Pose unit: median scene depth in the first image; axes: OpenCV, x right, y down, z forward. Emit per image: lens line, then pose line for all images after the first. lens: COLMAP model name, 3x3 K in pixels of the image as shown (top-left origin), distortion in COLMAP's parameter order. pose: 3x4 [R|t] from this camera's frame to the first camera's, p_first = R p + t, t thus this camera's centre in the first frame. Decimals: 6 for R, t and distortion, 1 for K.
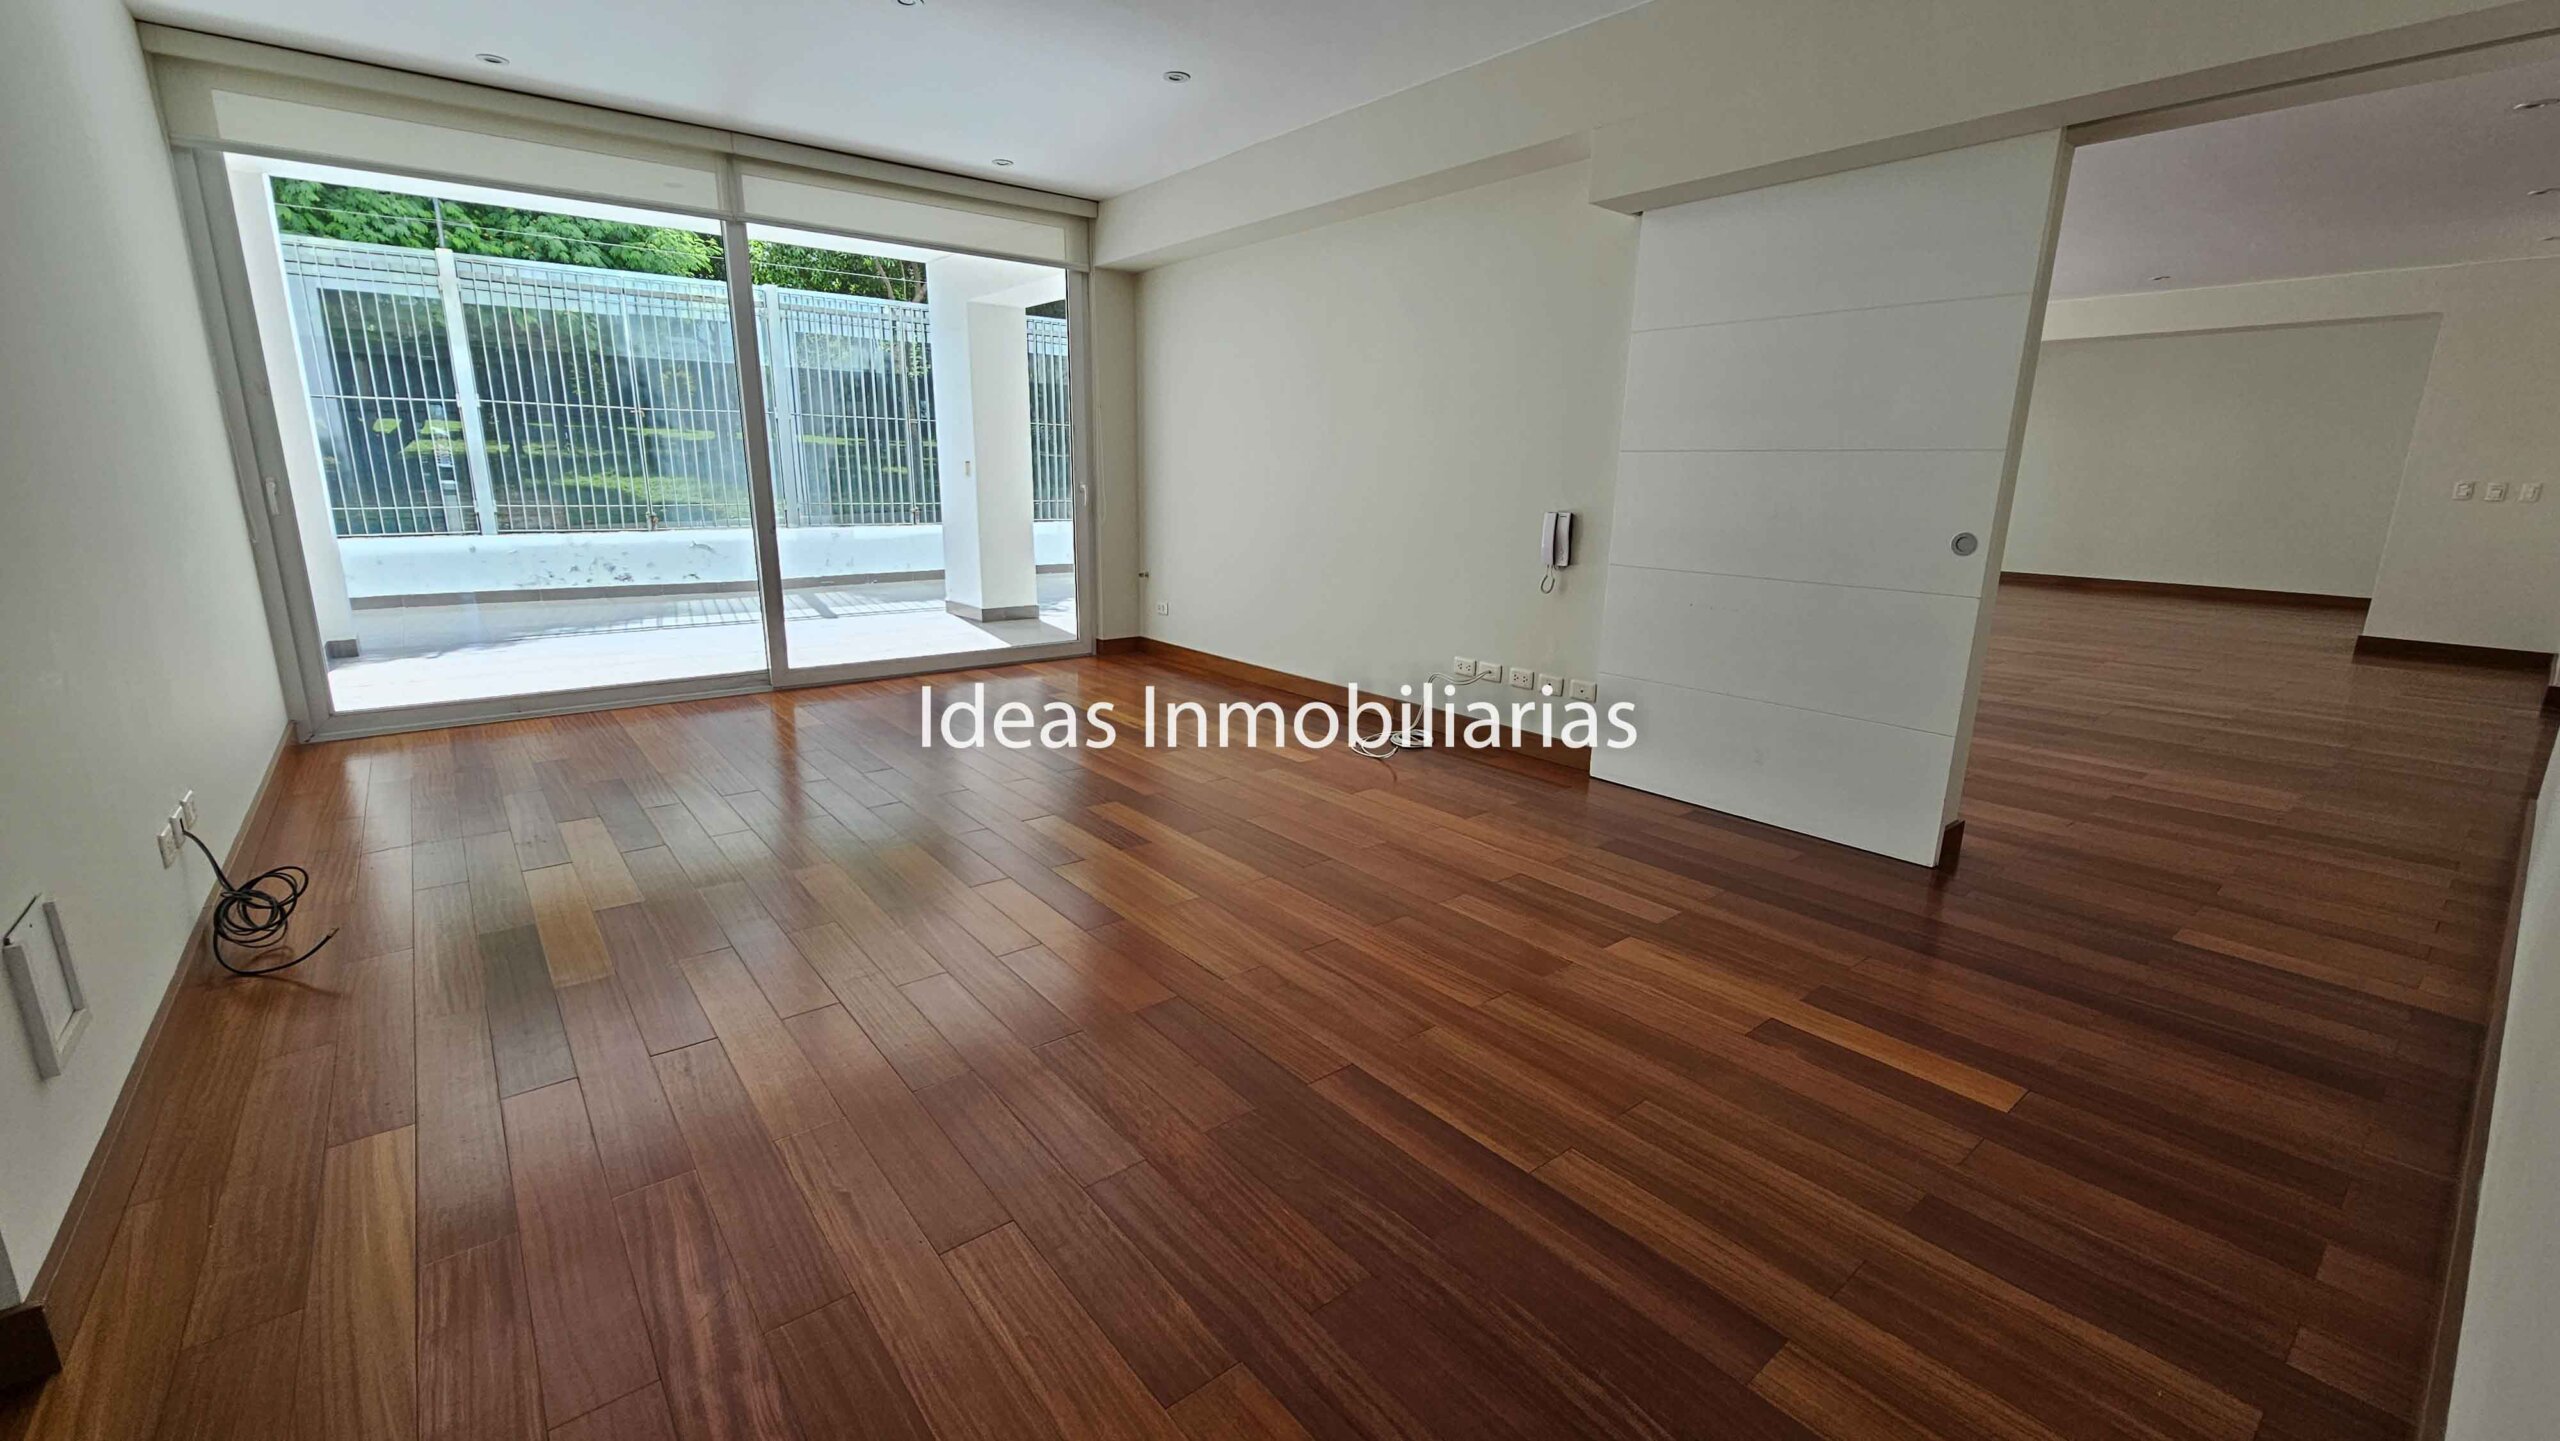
lens RADIAL K [[1047.3, 0, 1275.1], [0, 1047.3, 717.6], [0, 0, 1]] dist [0.004333, 0.000345]
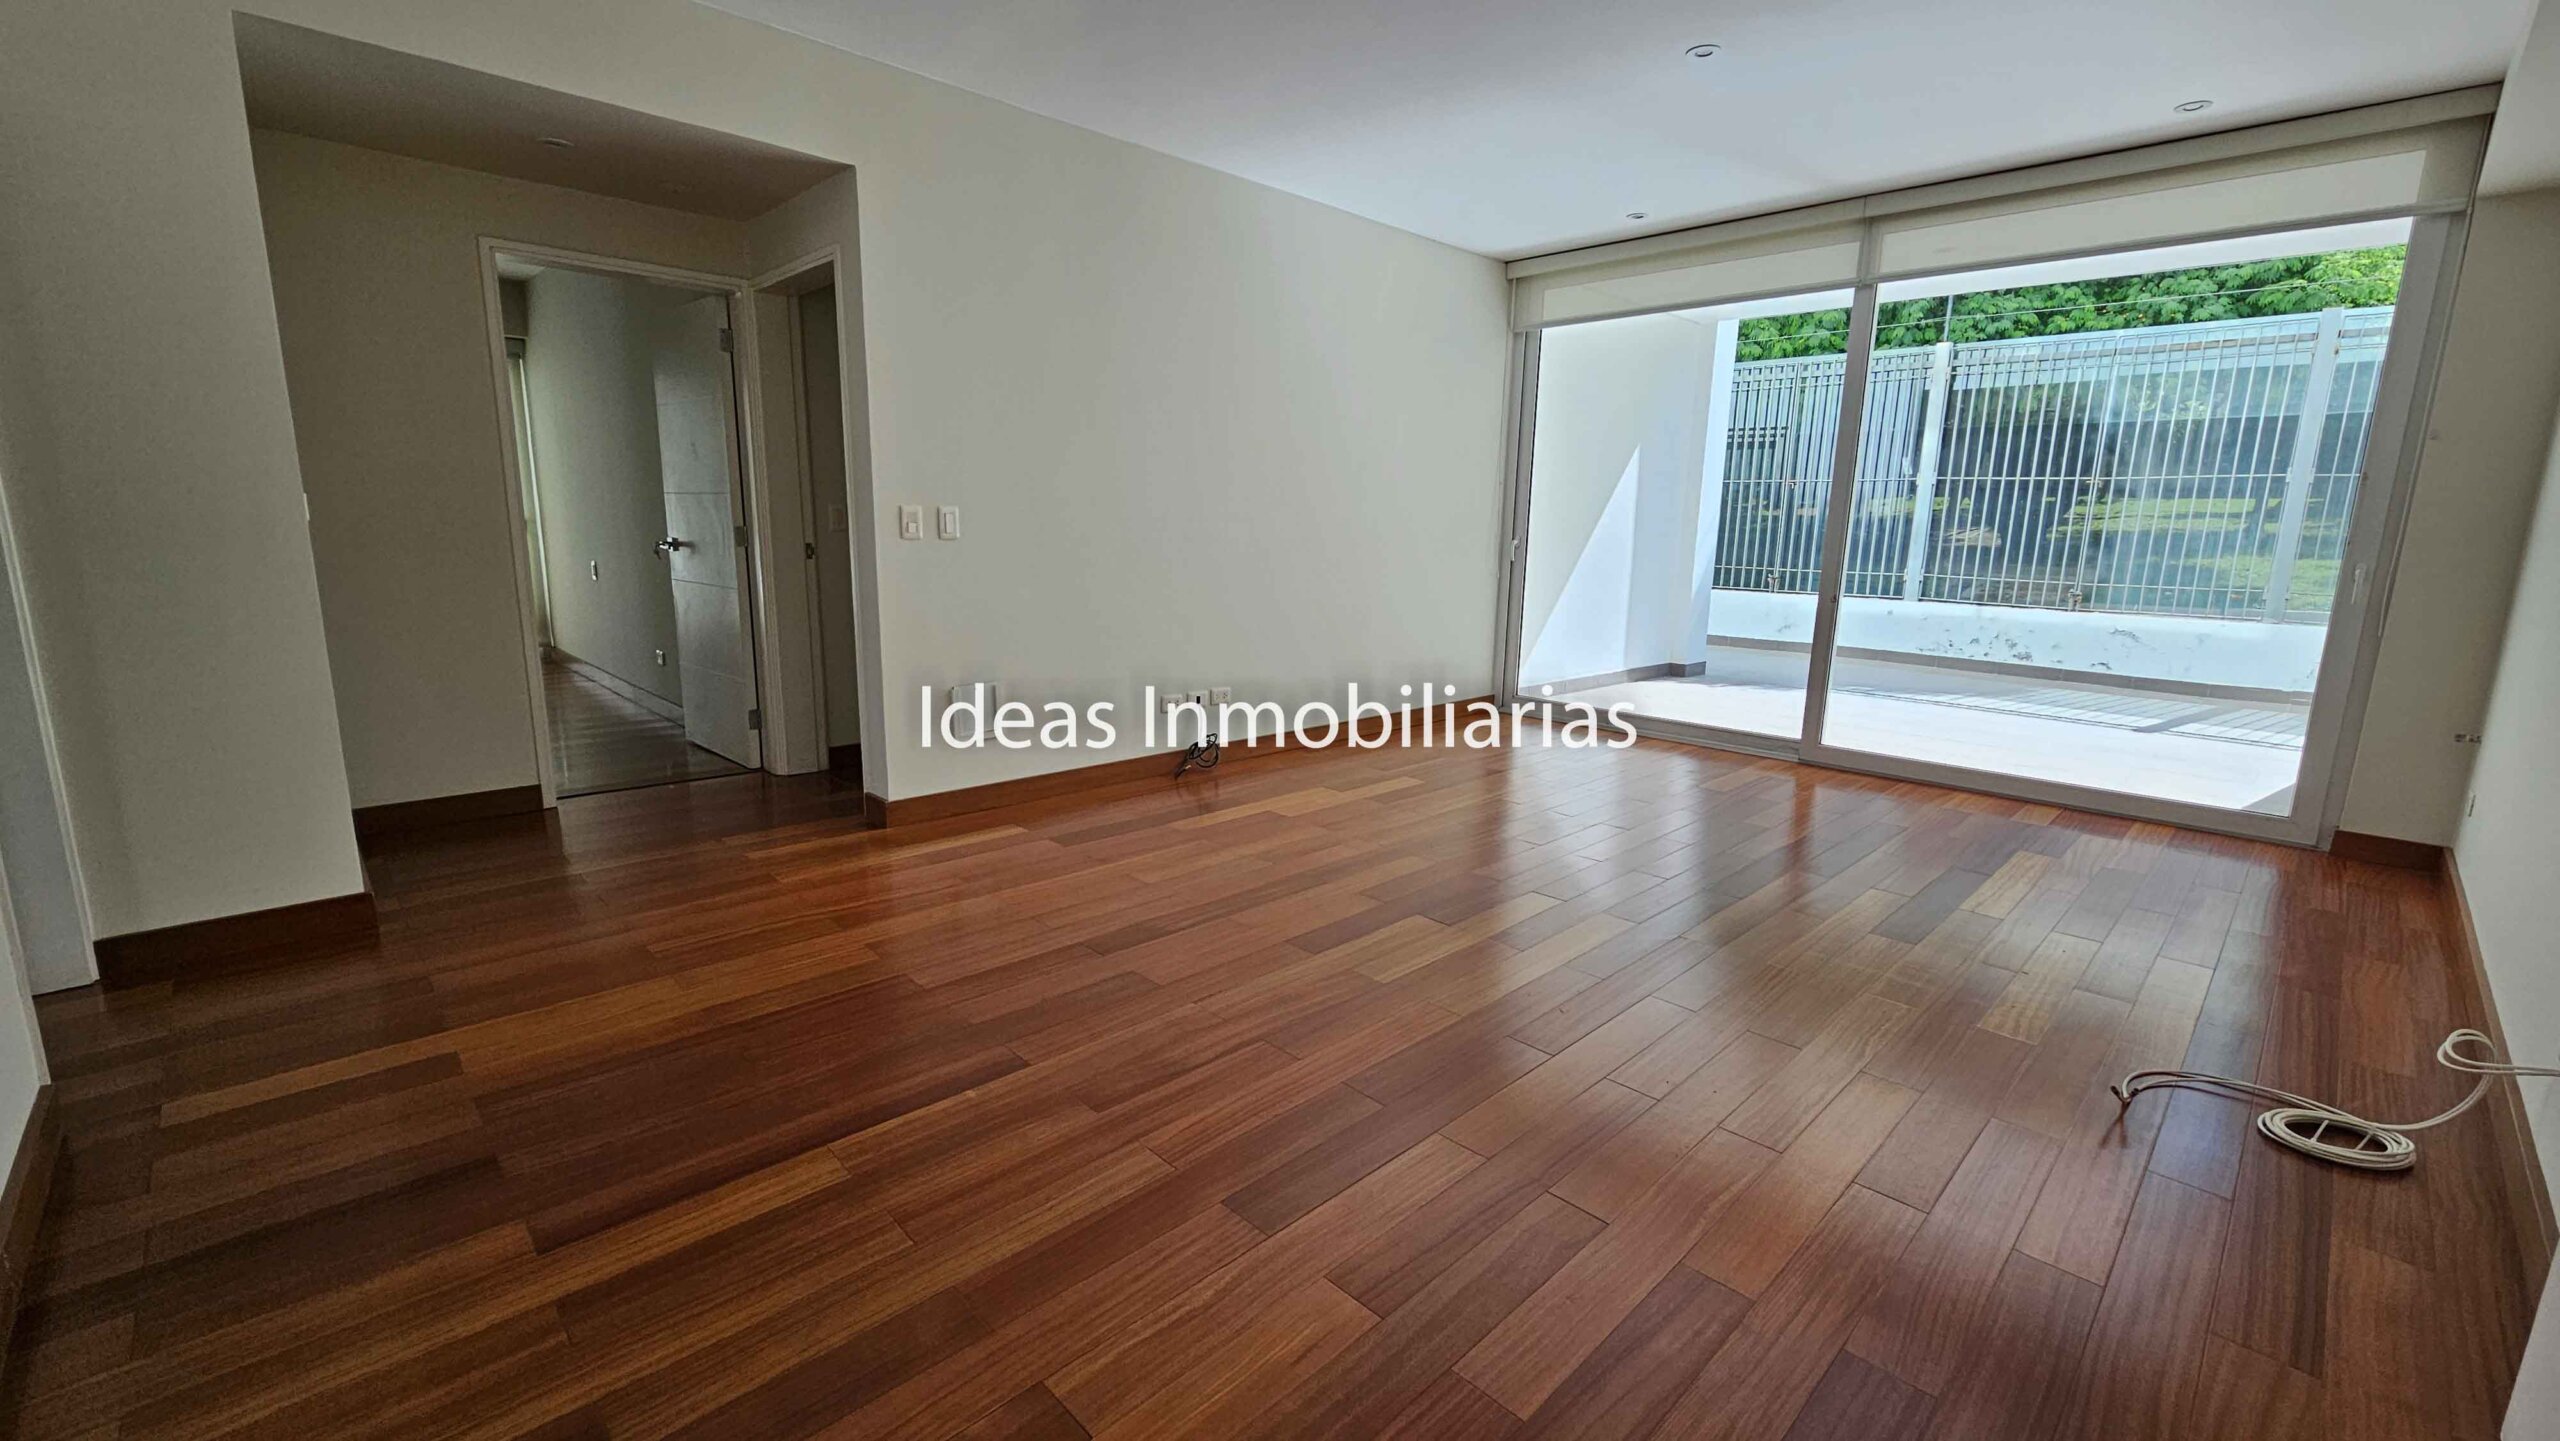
lens RADIAL K [[1047.3, 0, 1276.3], [0, 1047.3, 720.1], [0, 0, 1]] dist [0.004333, 0.000345]
pose [[0.097244, 0.181597, -0.978553, 0.378318], [-0.251174, 0.955865, 0.152426, -0.080877], [0.963045, 0.230965, 0.138565, 0.355489]]
